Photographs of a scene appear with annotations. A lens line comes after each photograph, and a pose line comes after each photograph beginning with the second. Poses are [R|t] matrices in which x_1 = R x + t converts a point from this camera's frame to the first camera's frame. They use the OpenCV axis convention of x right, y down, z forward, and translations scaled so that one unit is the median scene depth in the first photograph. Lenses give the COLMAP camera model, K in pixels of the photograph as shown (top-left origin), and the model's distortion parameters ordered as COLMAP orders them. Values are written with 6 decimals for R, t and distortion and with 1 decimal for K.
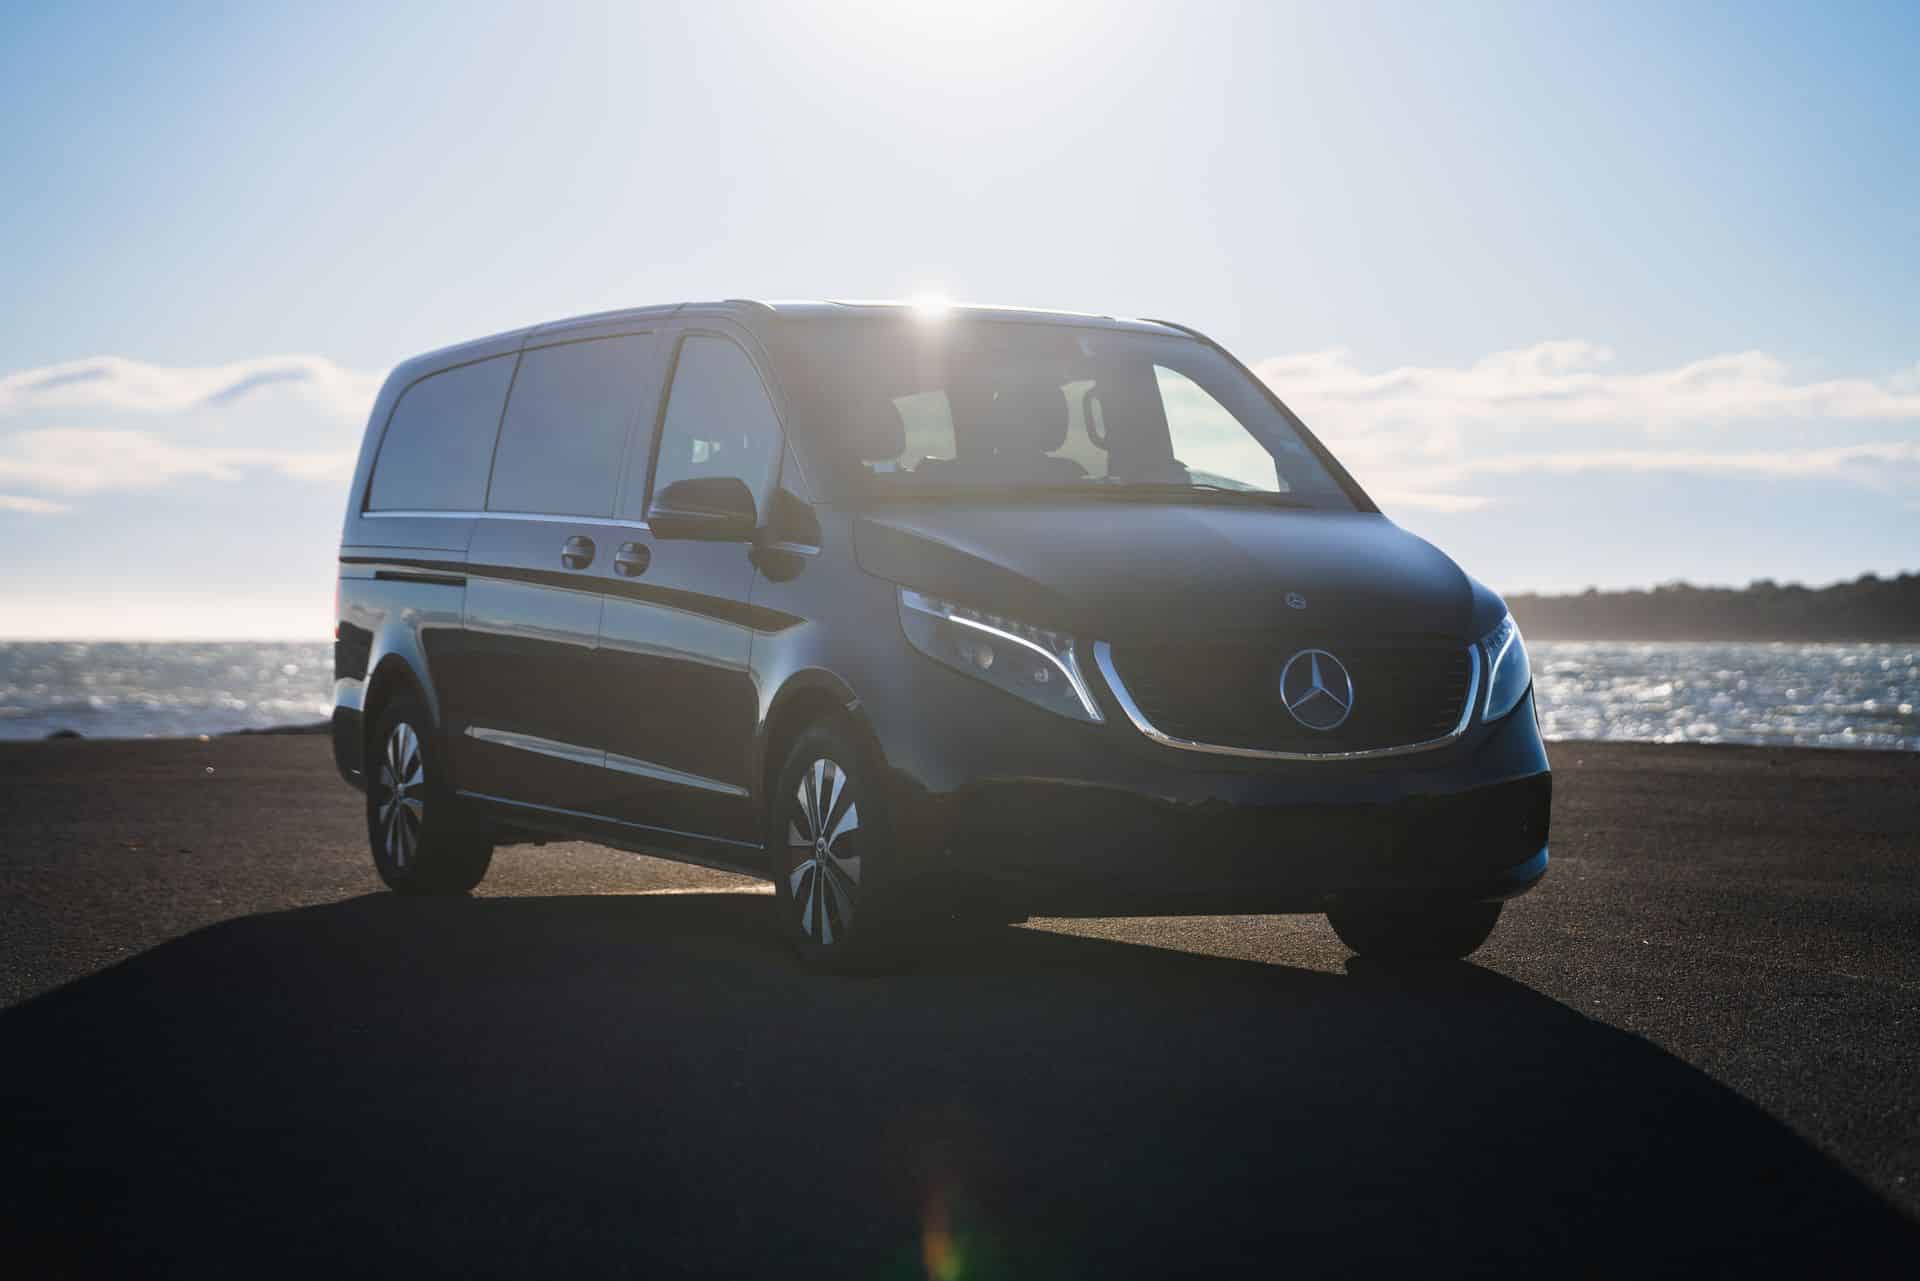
lens RADIAL K [[4126.6, 0, 960.0], [0, 4126.6, 640.5], [0, 0, 1]] dist [0.671414, -0.032317]
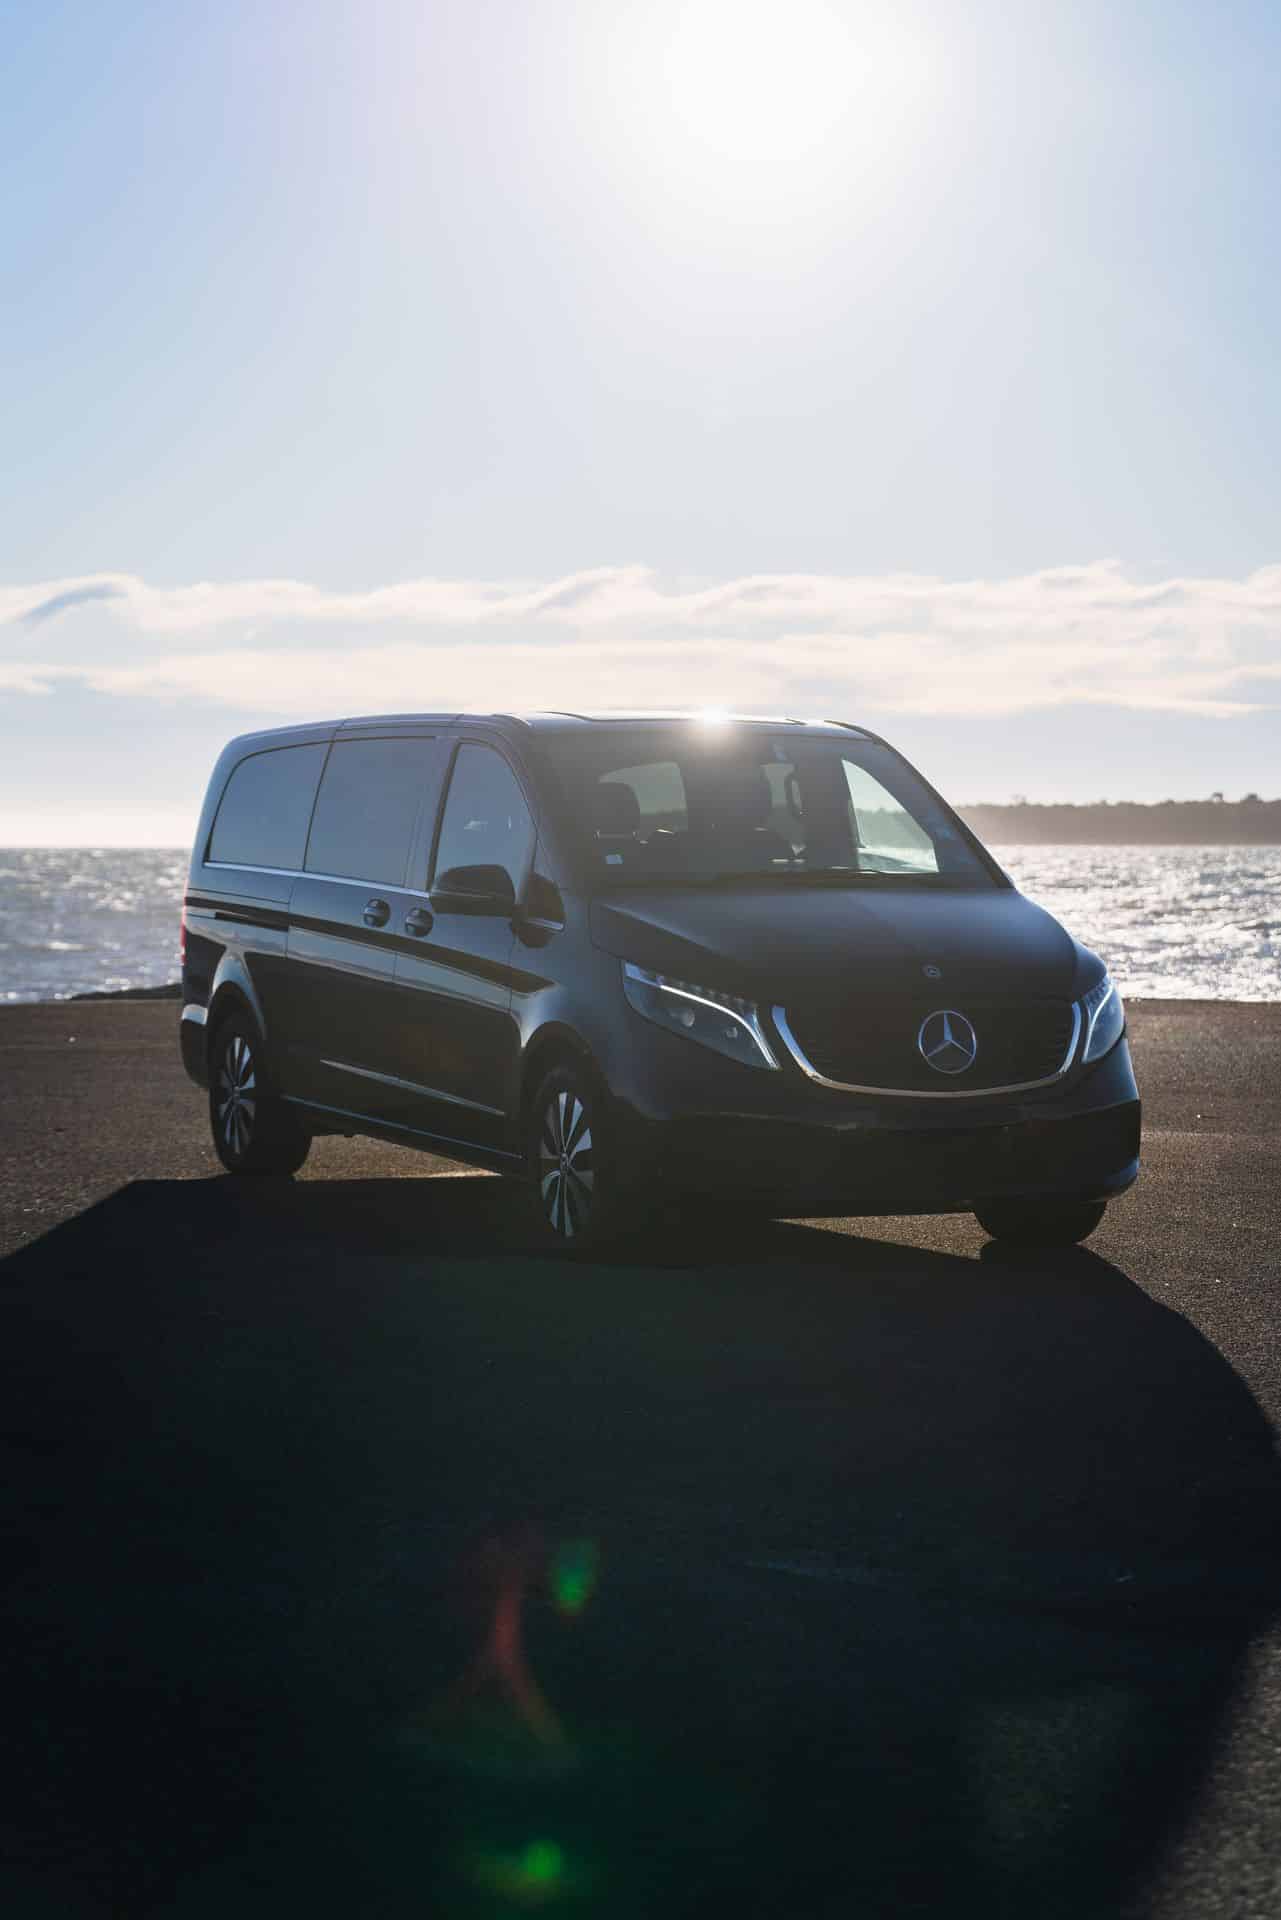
lens RADIAL K [[4055.0, 0, 640.5], [0, 4055.0, 960.0], [0, 0, 1]] dist [0.763269, -0.012784]
pose [[0.999469, -0.001845, -0.032522, 0.028624], [0.002868, 0.999501, 0.031459, -0.047746], [0.032448, -0.031535, 0.998976, -0.233082]]
